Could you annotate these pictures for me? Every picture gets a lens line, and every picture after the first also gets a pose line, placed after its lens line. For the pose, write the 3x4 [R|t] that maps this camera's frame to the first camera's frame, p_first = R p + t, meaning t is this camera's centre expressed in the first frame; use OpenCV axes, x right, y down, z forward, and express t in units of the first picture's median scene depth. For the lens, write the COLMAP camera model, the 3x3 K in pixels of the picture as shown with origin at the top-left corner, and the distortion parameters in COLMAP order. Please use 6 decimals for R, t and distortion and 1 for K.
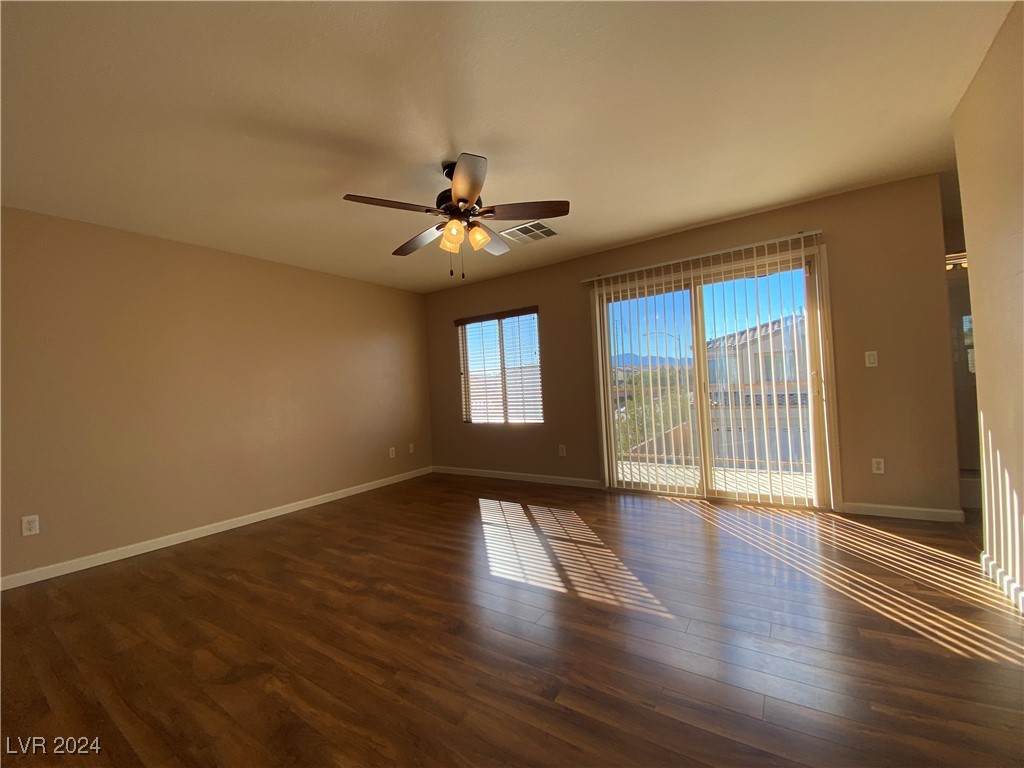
lens RADIAL K [[415.5, 0, 512.3], [0, 415.5, 385.0], [0, 0, 1]] dist [0.000503, -0.001408]
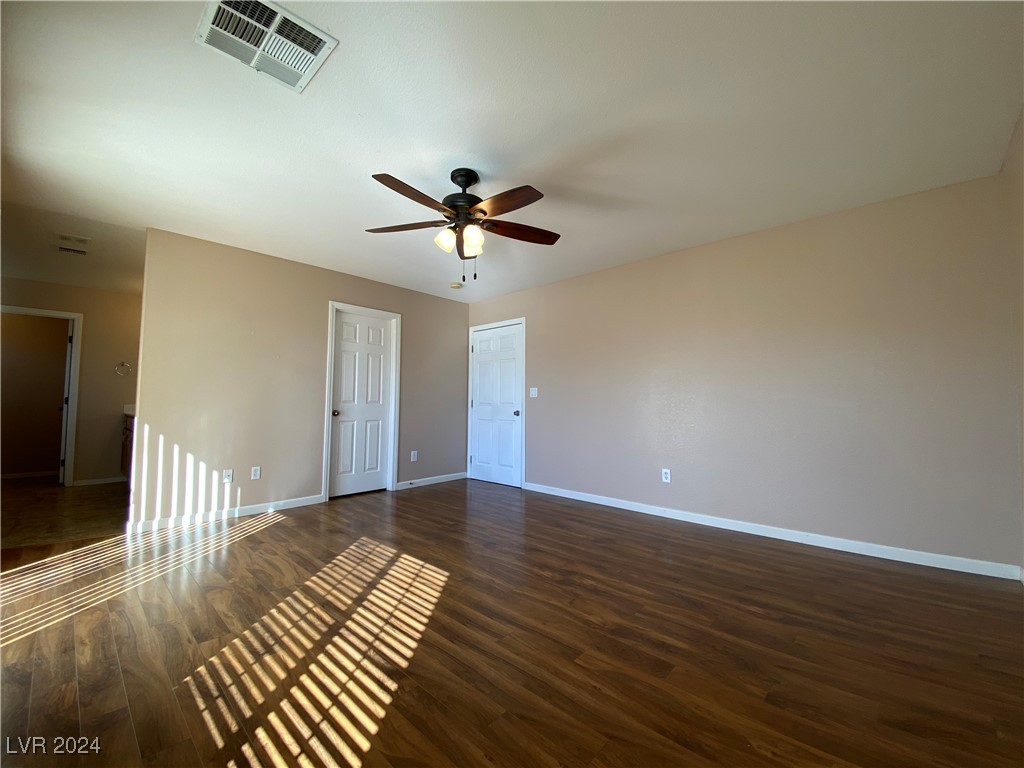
lens RADIAL K [[415.5, 0, 511.1], [0, 415.5, 381.3], [0, 0, 1]] dist [0.000503, -0.001408]
pose [[-0.985068, 0.057005, 0.162455, -0.402393], [0.046692, 0.996686, -0.066613, 0.063721], [-0.165714, -0.058034, -0.984465, 2.060697]]
